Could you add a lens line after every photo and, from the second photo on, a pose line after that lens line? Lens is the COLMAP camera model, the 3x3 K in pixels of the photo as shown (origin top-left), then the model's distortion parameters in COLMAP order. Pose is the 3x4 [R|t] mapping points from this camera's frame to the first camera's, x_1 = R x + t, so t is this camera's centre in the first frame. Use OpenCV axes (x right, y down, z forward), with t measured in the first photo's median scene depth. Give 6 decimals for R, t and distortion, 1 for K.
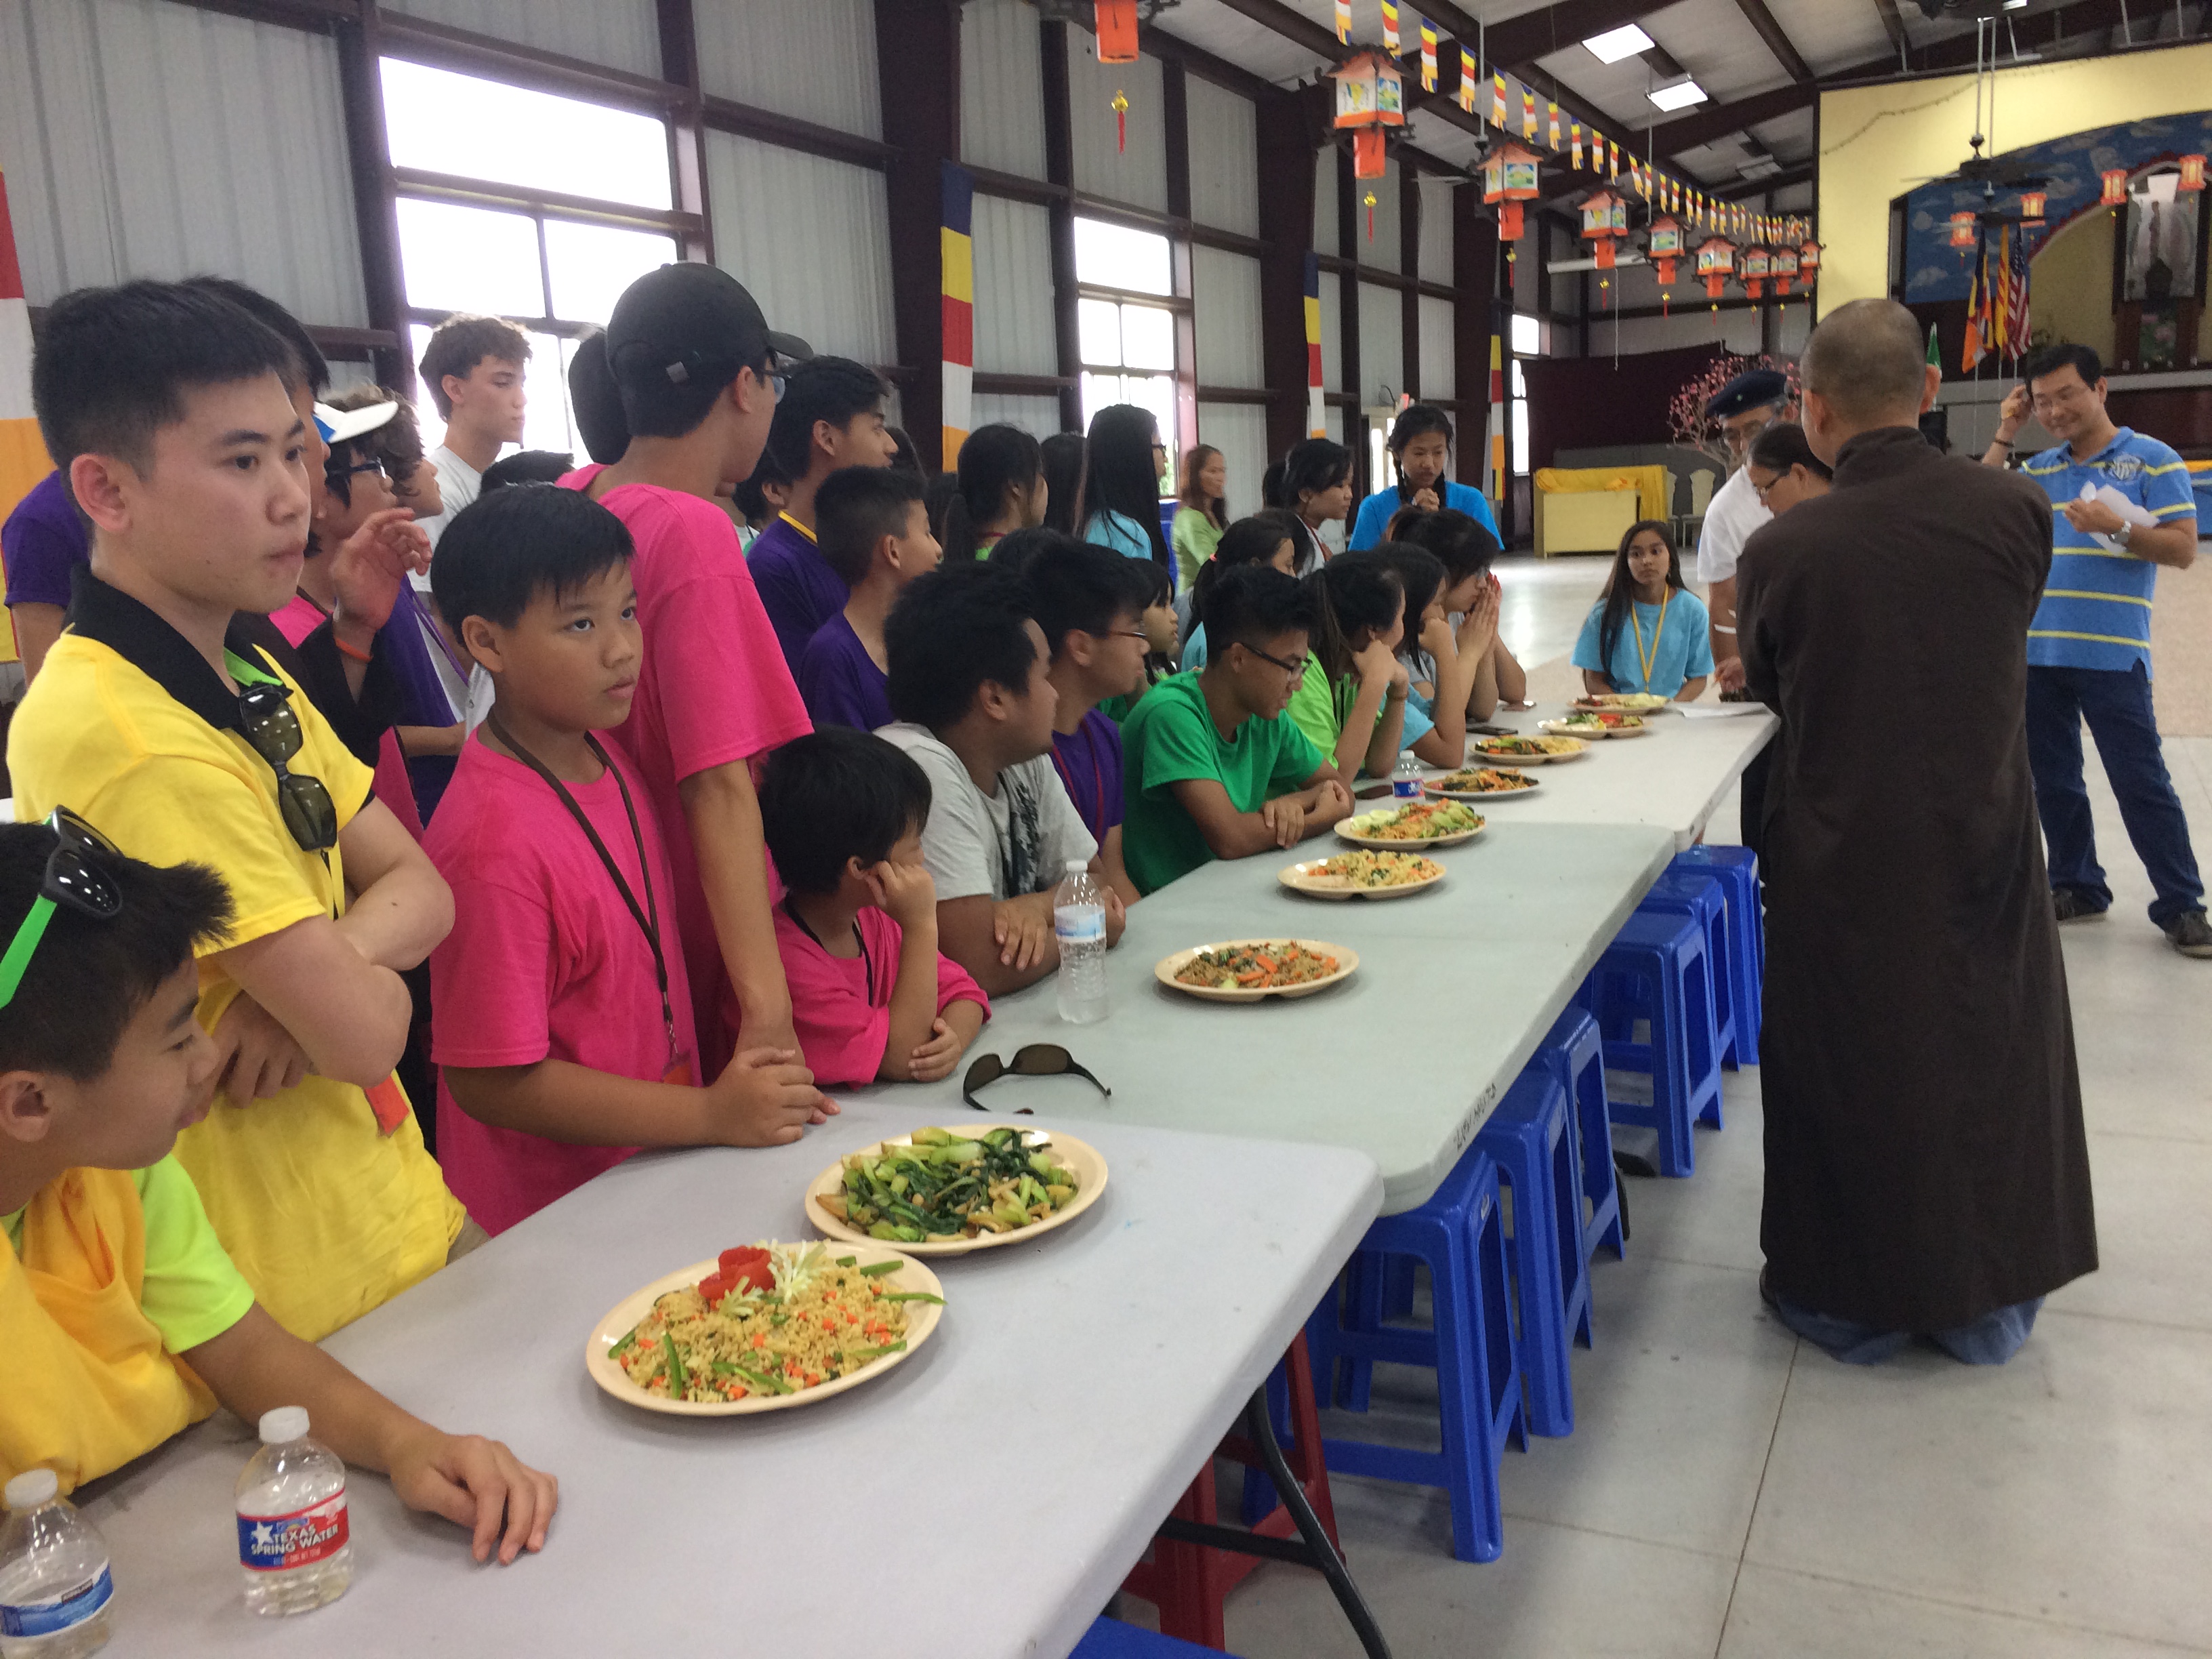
lens RADIAL K [[1908.3, 0, 1138.2], [0, 1908.3, 833.7], [0, 0, 1]] dist [0.085304, -0.088564]
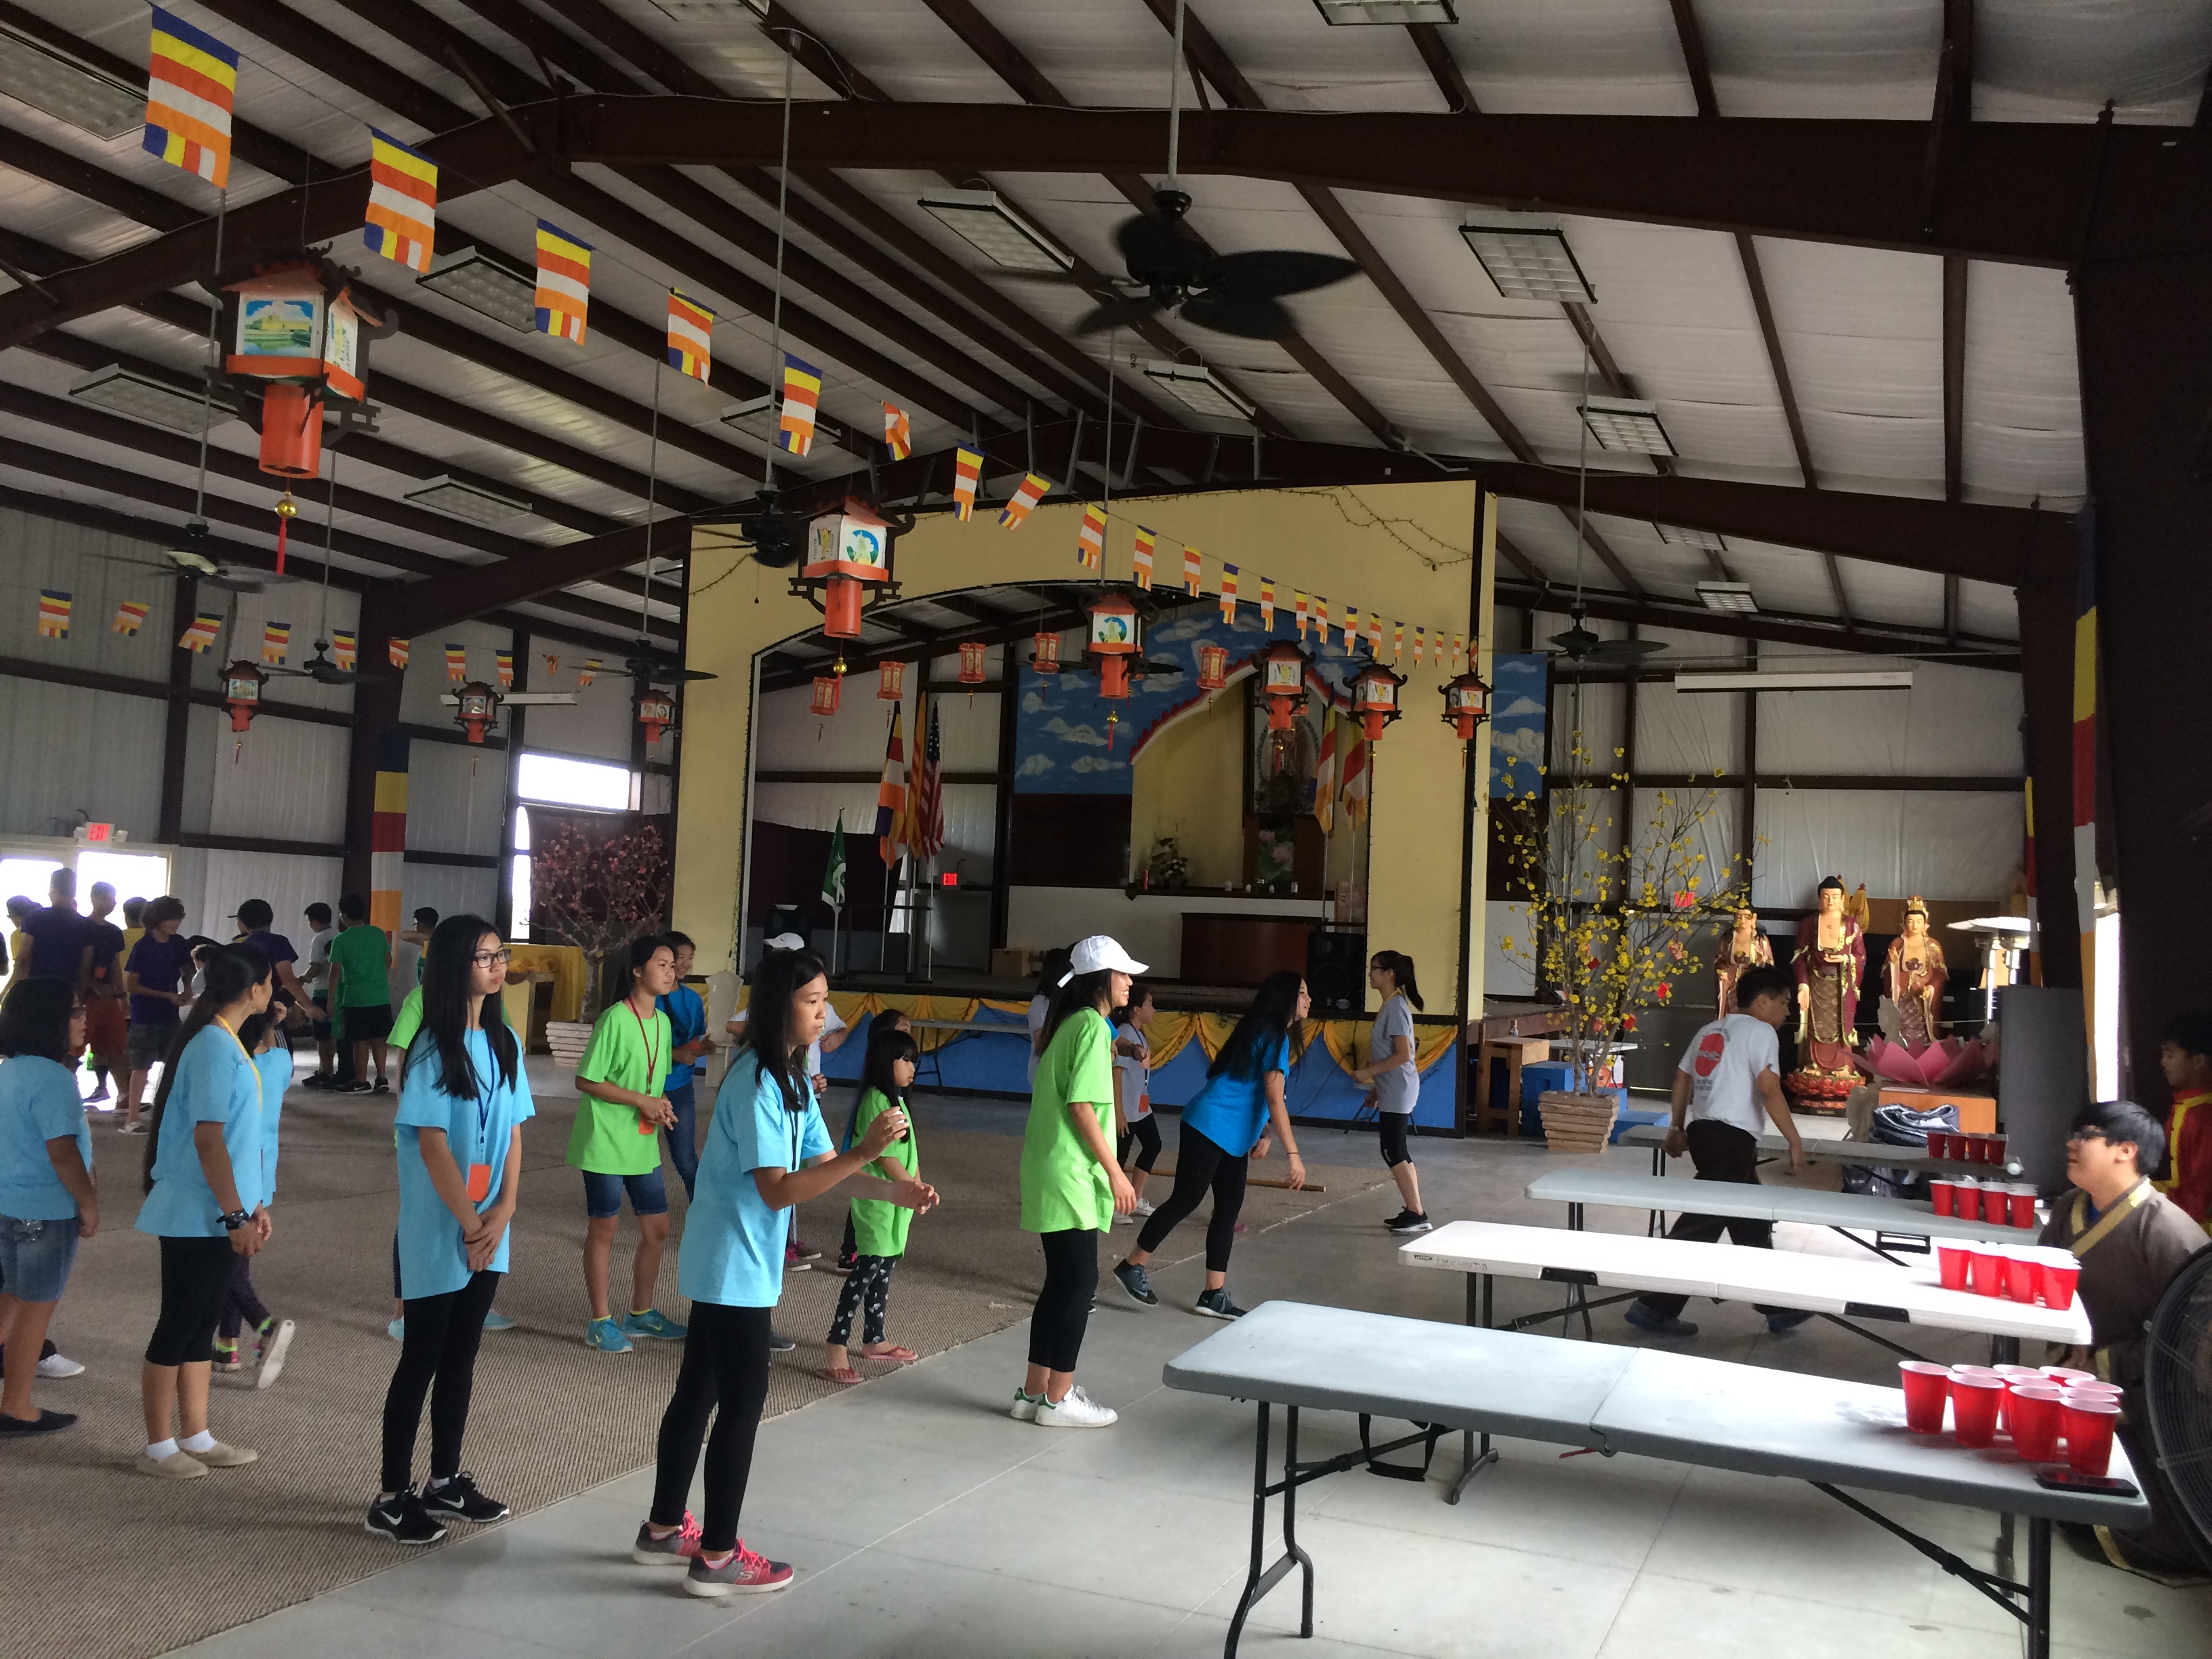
lens RADIAL K [[1908.3, 0, 1088.8], [0, 1908.3, 832.8], [0, 0, 1]] dist [0.085304, -0.088564]
pose [[0.995774, 0.091458, 0.008285, 0.644931], [-0.087076, 0.969005, -0.231188, -0.096513], [-0.029172, 0.229489, 0.972874, 0.274104]]
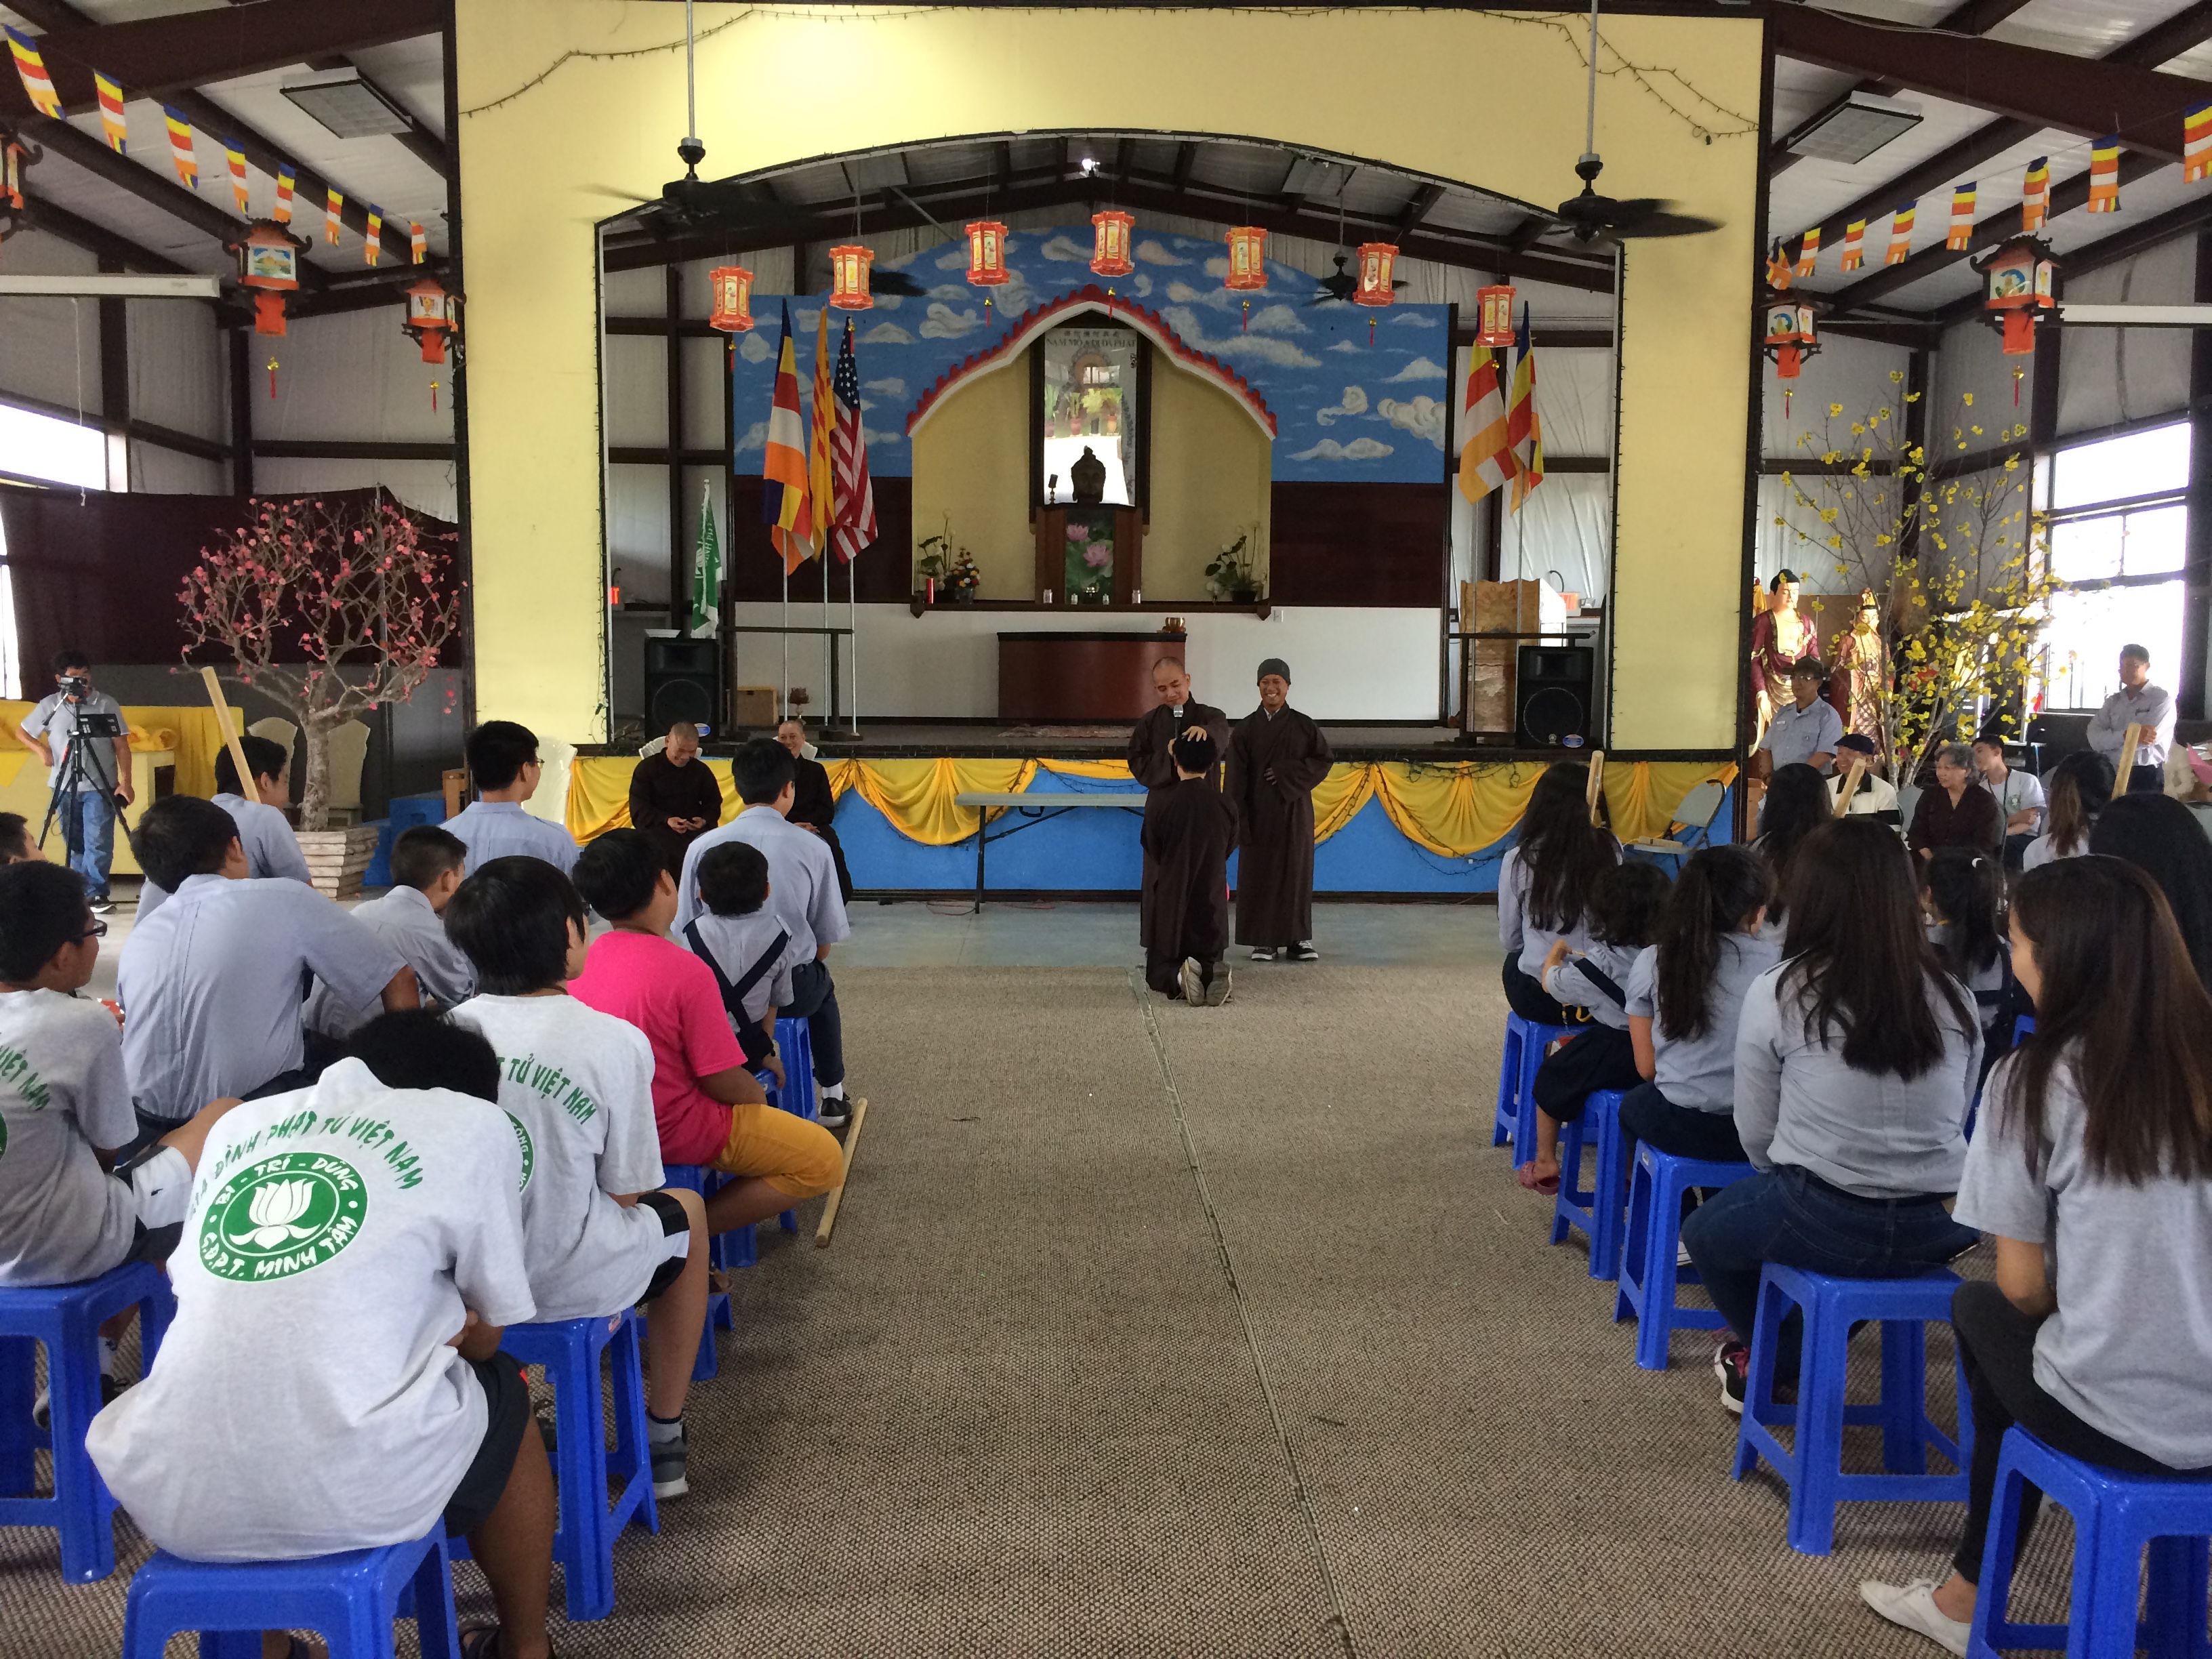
lens RADIAL K [[1908.3, 0, 1108.5], [0, 1908.3, 819.9], [0, 0, 1]] dist [0.085304, -0.088564]
pose [[0.891660, 0.022882, 0.452127, 0.344075], [0.030378, 0.993446, -0.110188, -0.137030], [-0.451685, 0.111985, 0.885122, 0.621574]]
